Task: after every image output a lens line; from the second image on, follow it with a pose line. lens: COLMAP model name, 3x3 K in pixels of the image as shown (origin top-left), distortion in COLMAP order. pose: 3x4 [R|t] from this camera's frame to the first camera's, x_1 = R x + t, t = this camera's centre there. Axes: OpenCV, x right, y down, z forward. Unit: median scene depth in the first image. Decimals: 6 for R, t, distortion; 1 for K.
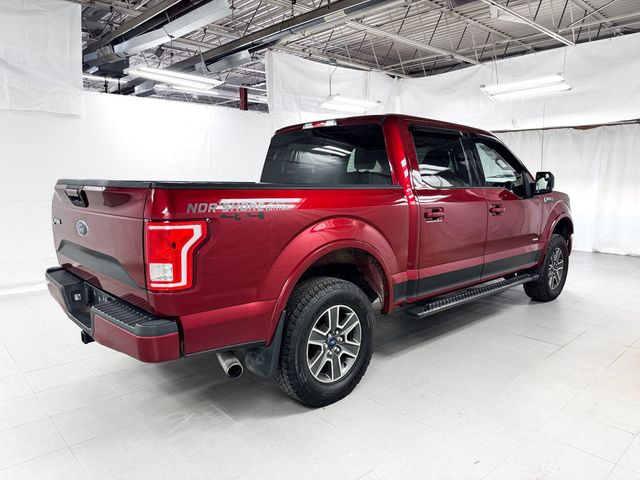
lens RADIAL K [[461.6, 0, 320.0], [0, 461.6, 240.0], [0, 0, 1]] dist [-0.002070, -0.002861]
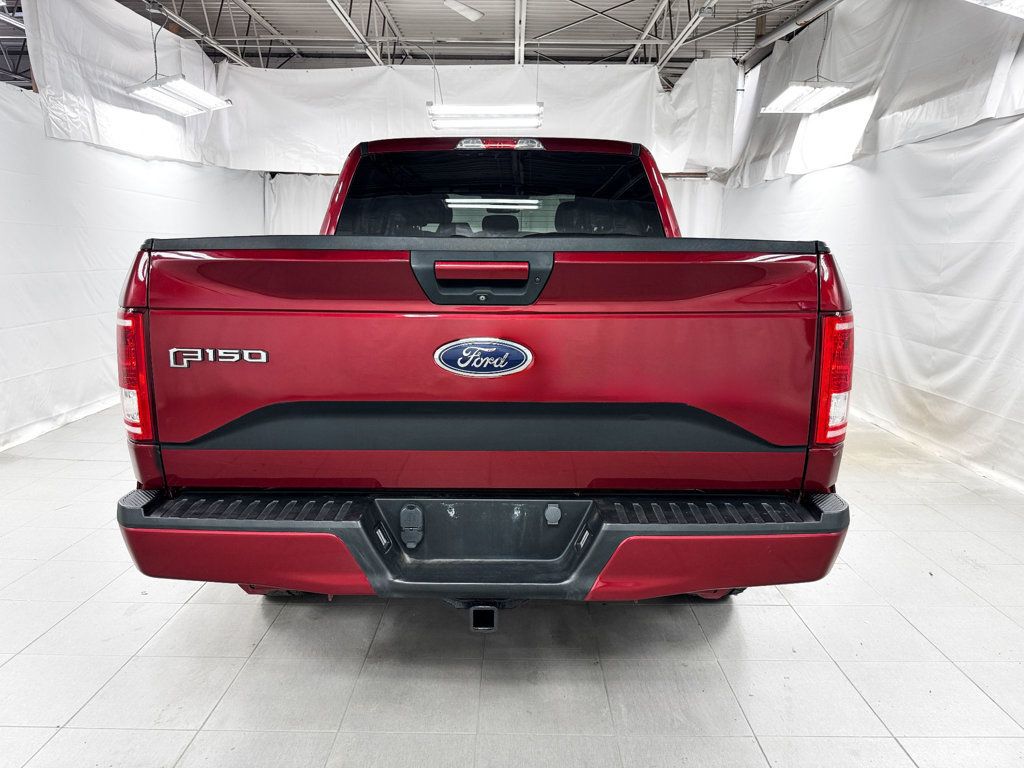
lens RADIAL K [[738.6, 0, 512.0], [0, 738.6, 384.0], [0, 0, 1]] dist [-0.002070, -0.002861]
pose [[0.674250, -0.128412, 0.727253, -0.623986], [0.094802, 0.991669, 0.087208, -0.034669], [-0.732393, 0.010144, 0.680807, 0.349281]]
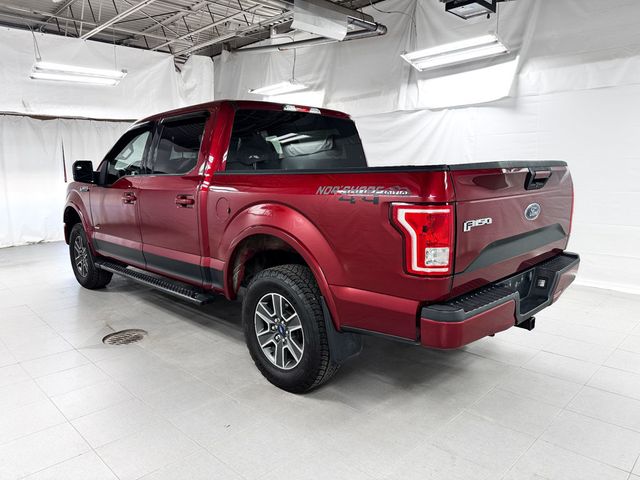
lens RADIAL K [[461.6, 0, 320.0], [0, 461.6, 240.0], [0, 0, 1]] dist [-0.002070, -0.002861]
pose [[-0.047382, -0.155353, 0.986722, -0.932627], [0.146005, 0.976145, 0.160698, -0.119512], [-0.988149, 0.151680, -0.023570, 0.941361]]
